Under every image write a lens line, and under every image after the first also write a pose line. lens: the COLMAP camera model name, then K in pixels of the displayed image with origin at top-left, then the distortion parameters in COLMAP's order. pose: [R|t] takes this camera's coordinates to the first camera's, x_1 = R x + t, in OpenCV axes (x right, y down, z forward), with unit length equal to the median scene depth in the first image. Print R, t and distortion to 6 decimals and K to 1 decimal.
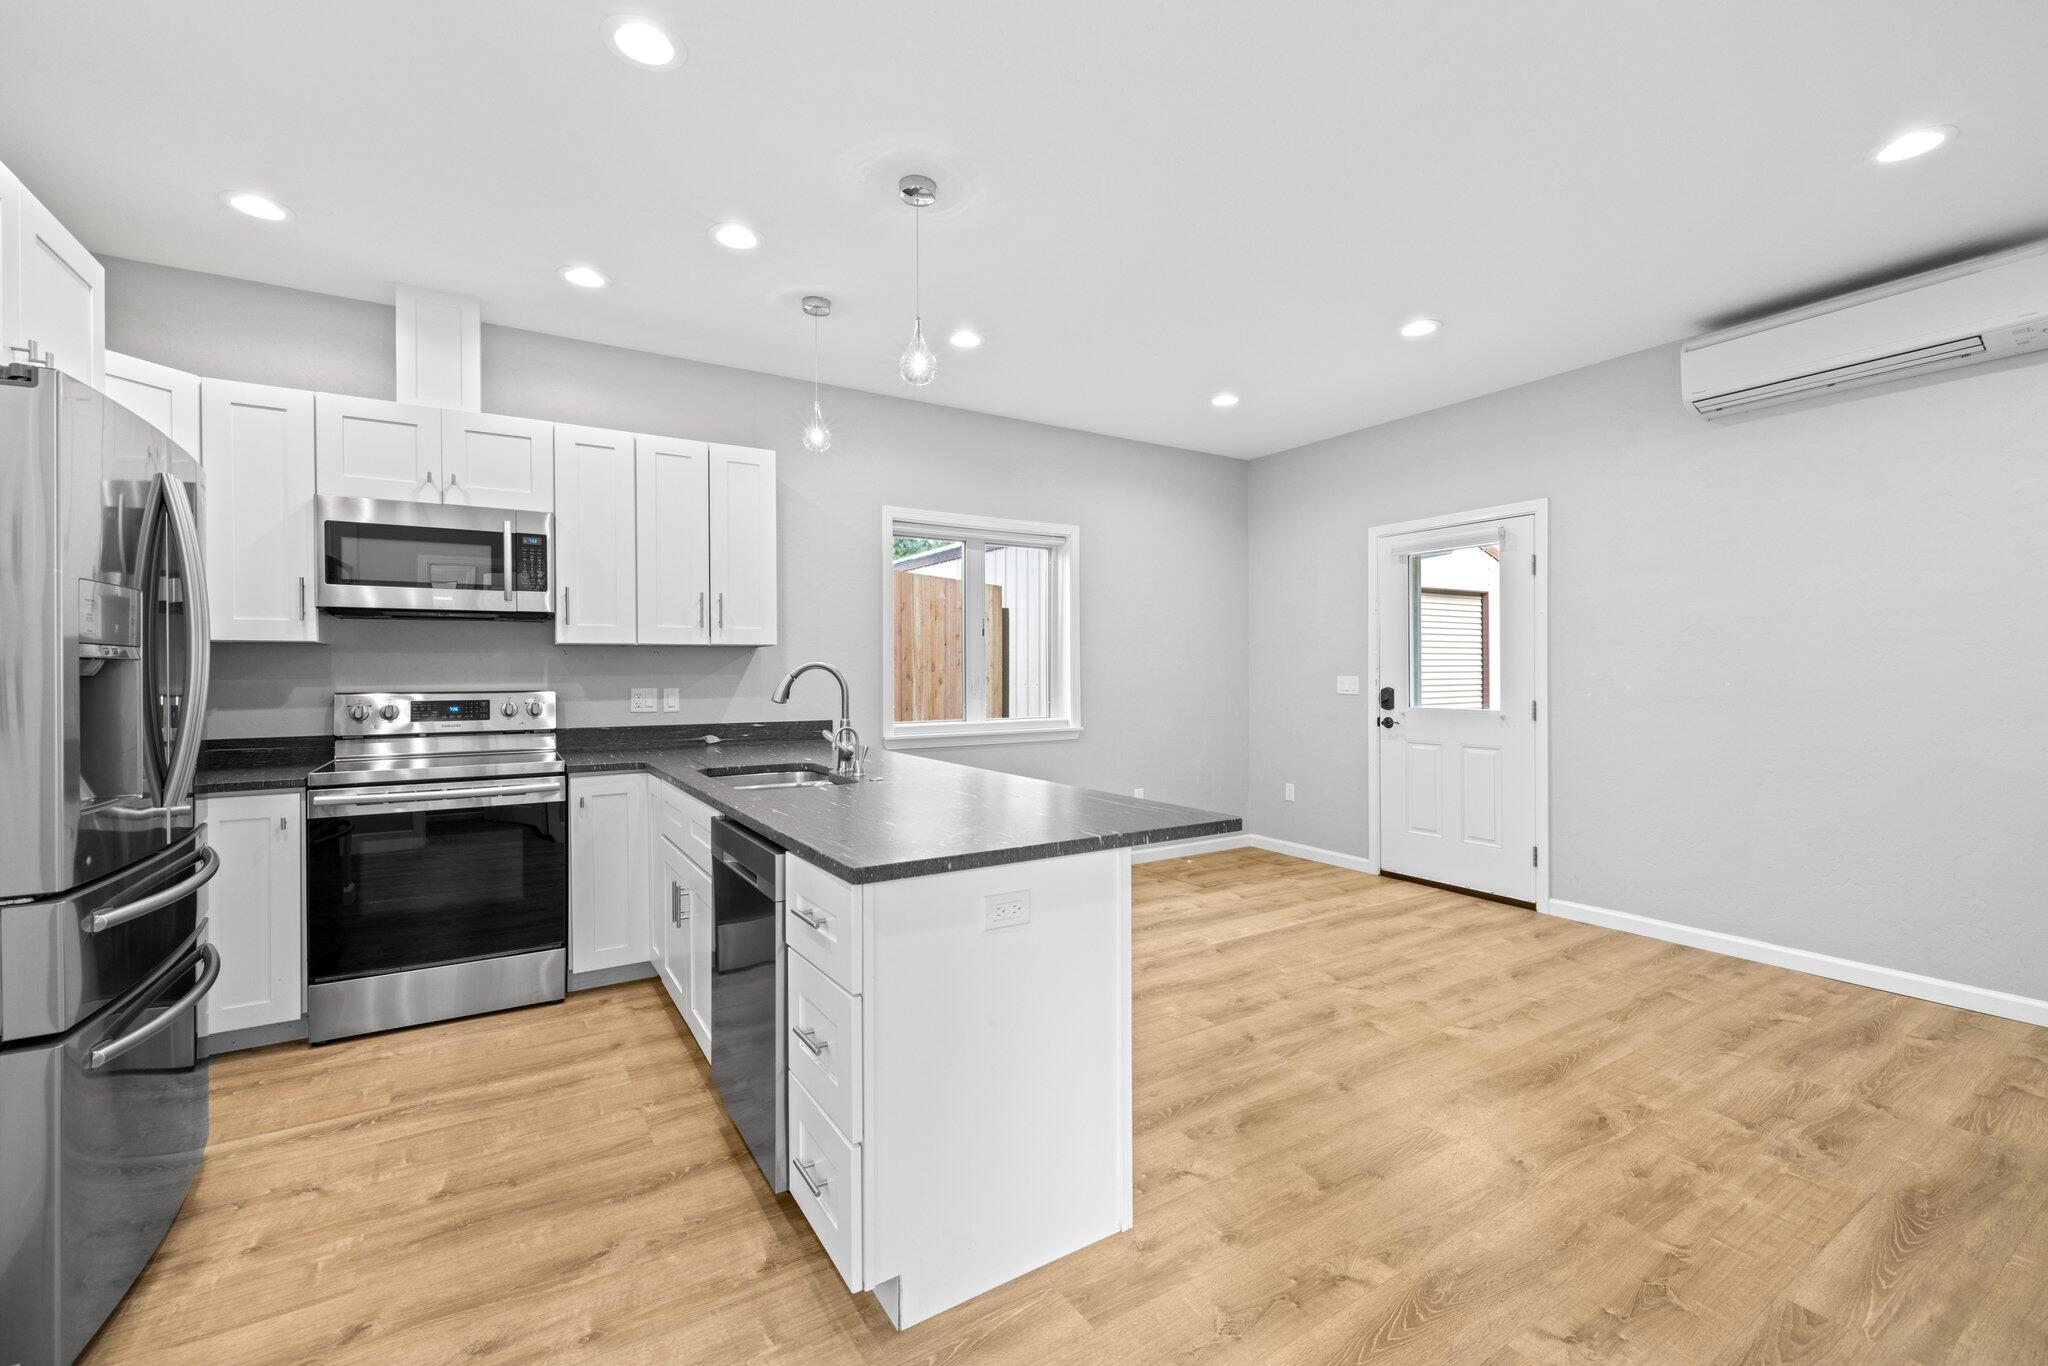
lens RADIAL K [[855.7, 0, 1019.7], [0, 855.7, 677.5], [0, 0, 1]] dist [0.001774, -0.000027]
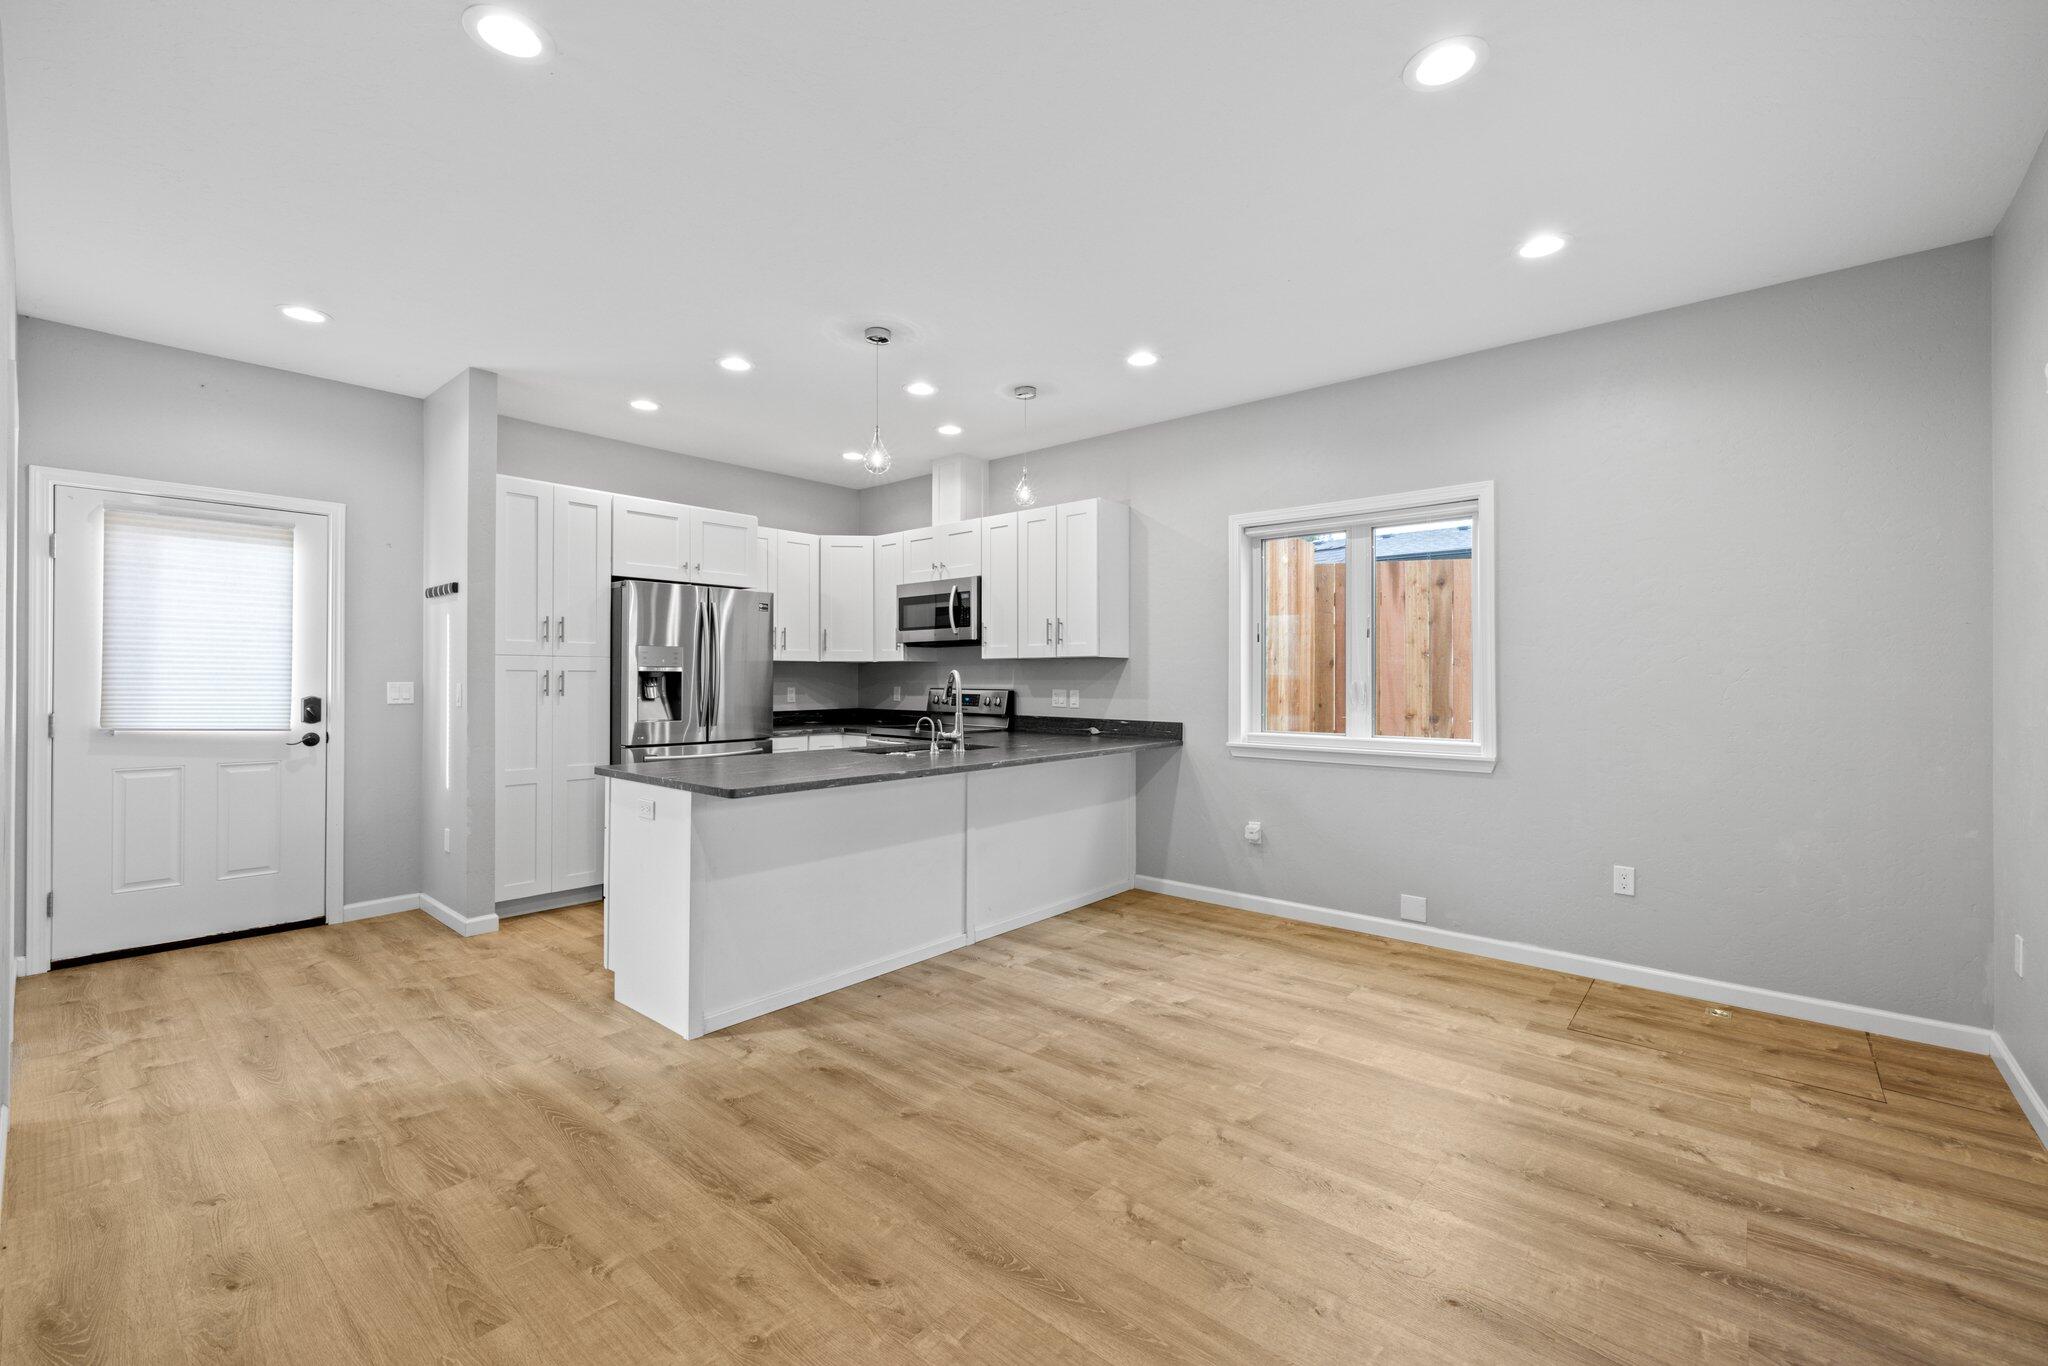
lens RADIAL K [[855.7, 0, 1021.1], [0, 855.7, 673.7], [0, 0, 1]] dist [0.001774, -0.000027]
pose [[0.293497, -0.000583, -0.955960, 1.059305], [-0.011563, 0.999924, -0.004160, -0.007959], [0.955890, 0.012275, 0.293468, 0.665905]]
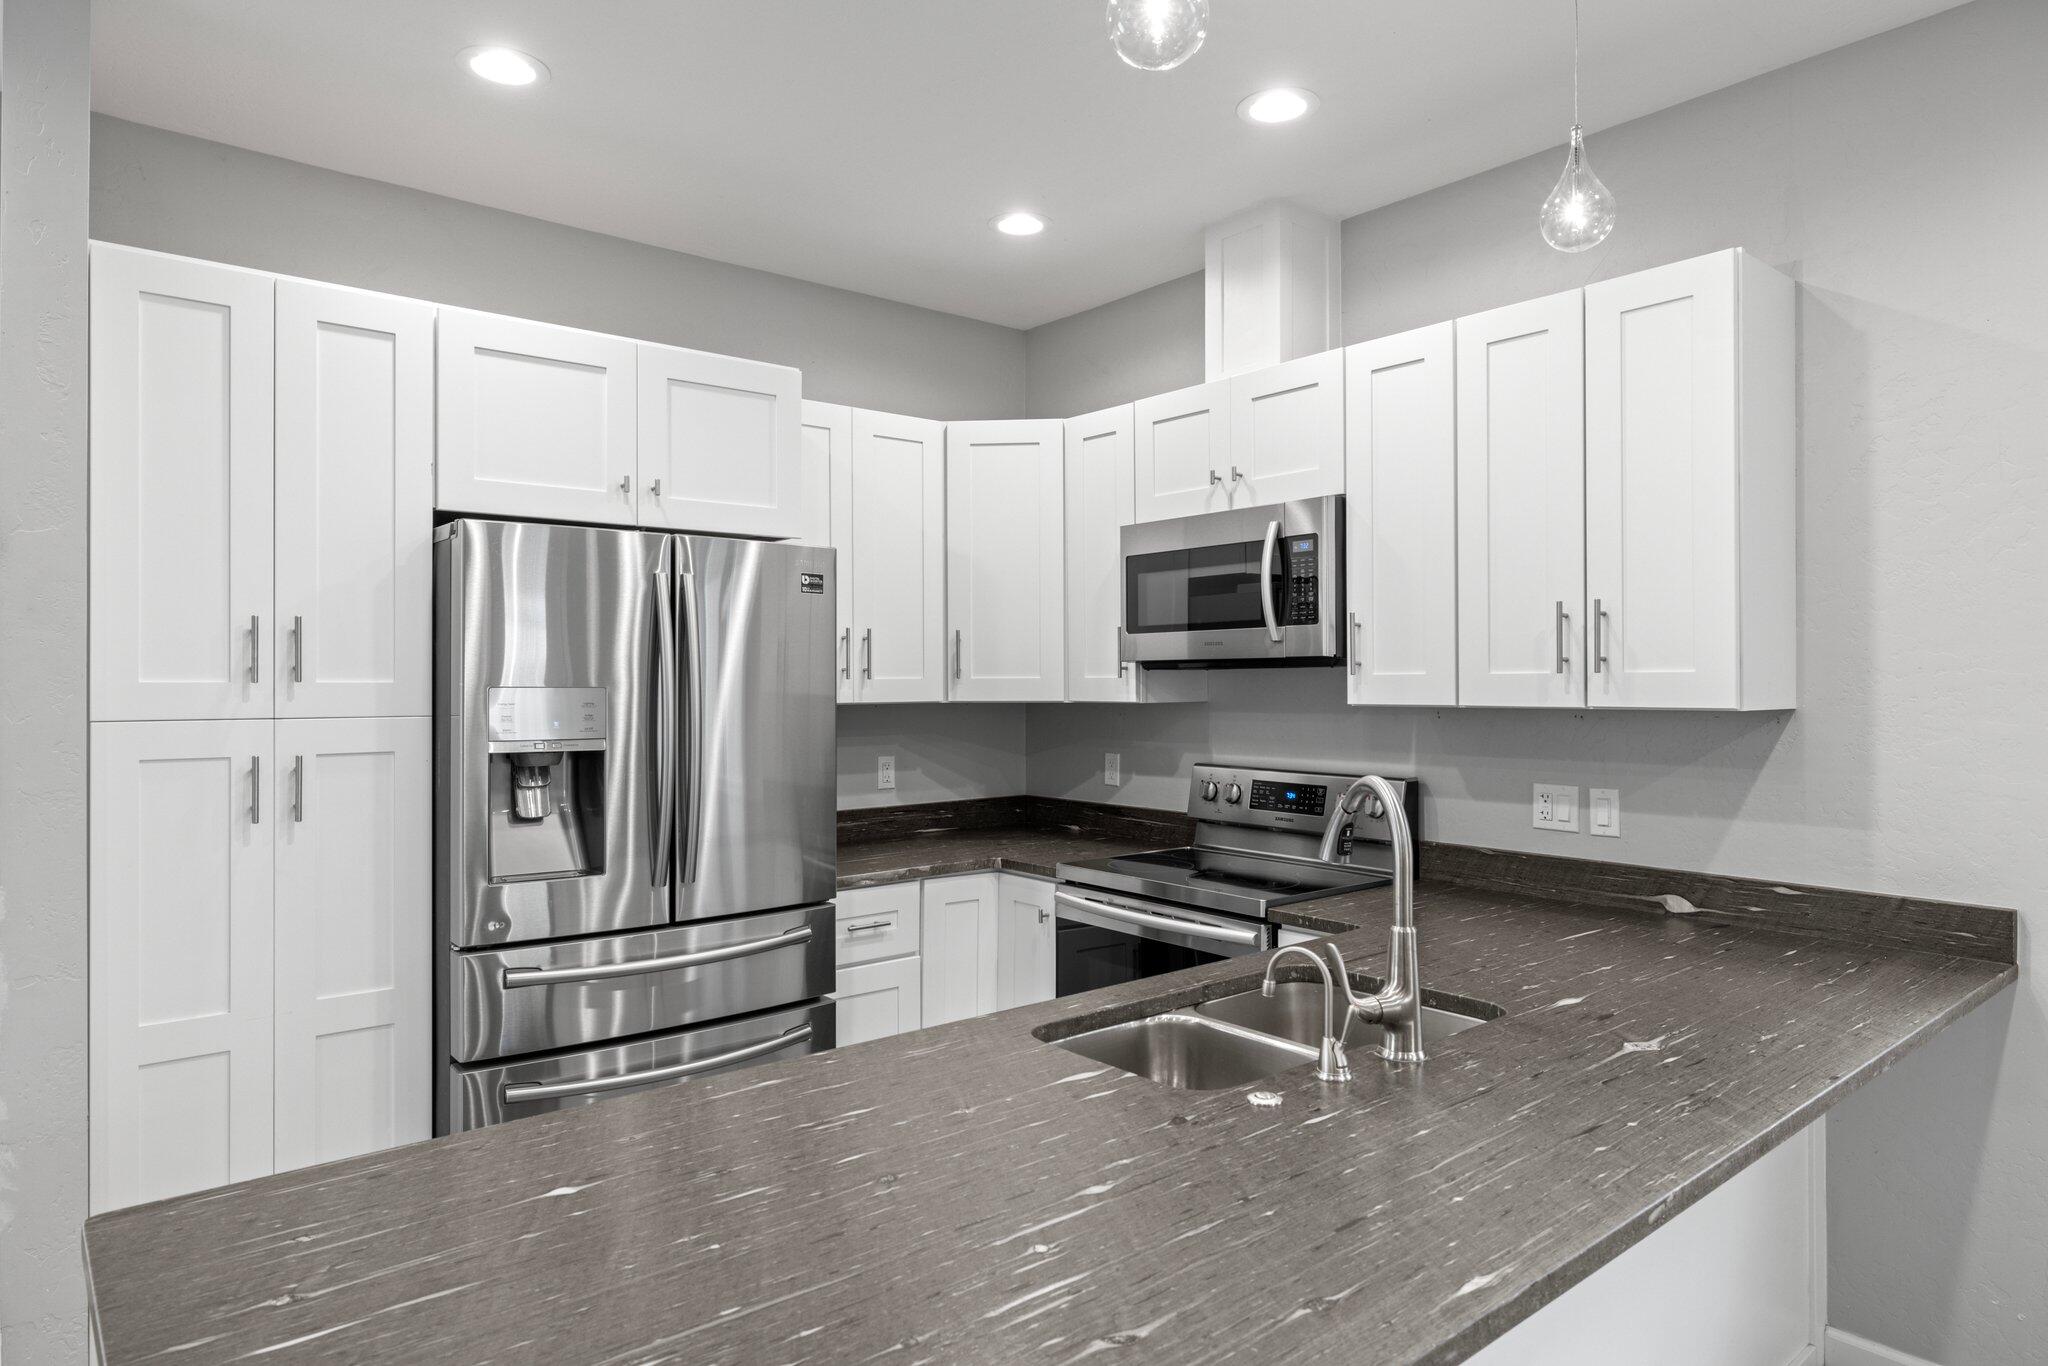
lens RADIAL K [[1225.8, 0, 1031.1], [0, 1225.8, 675.2], [0, 0, 1]] dist [-0.002245, -0.001733]
pose [[0.135779, 0.000363, -0.990739, 0.327298], [-0.006952, 0.999976, -0.000587, -0.064454], [0.990715, 0.006967, 0.135778, 0.714270]]
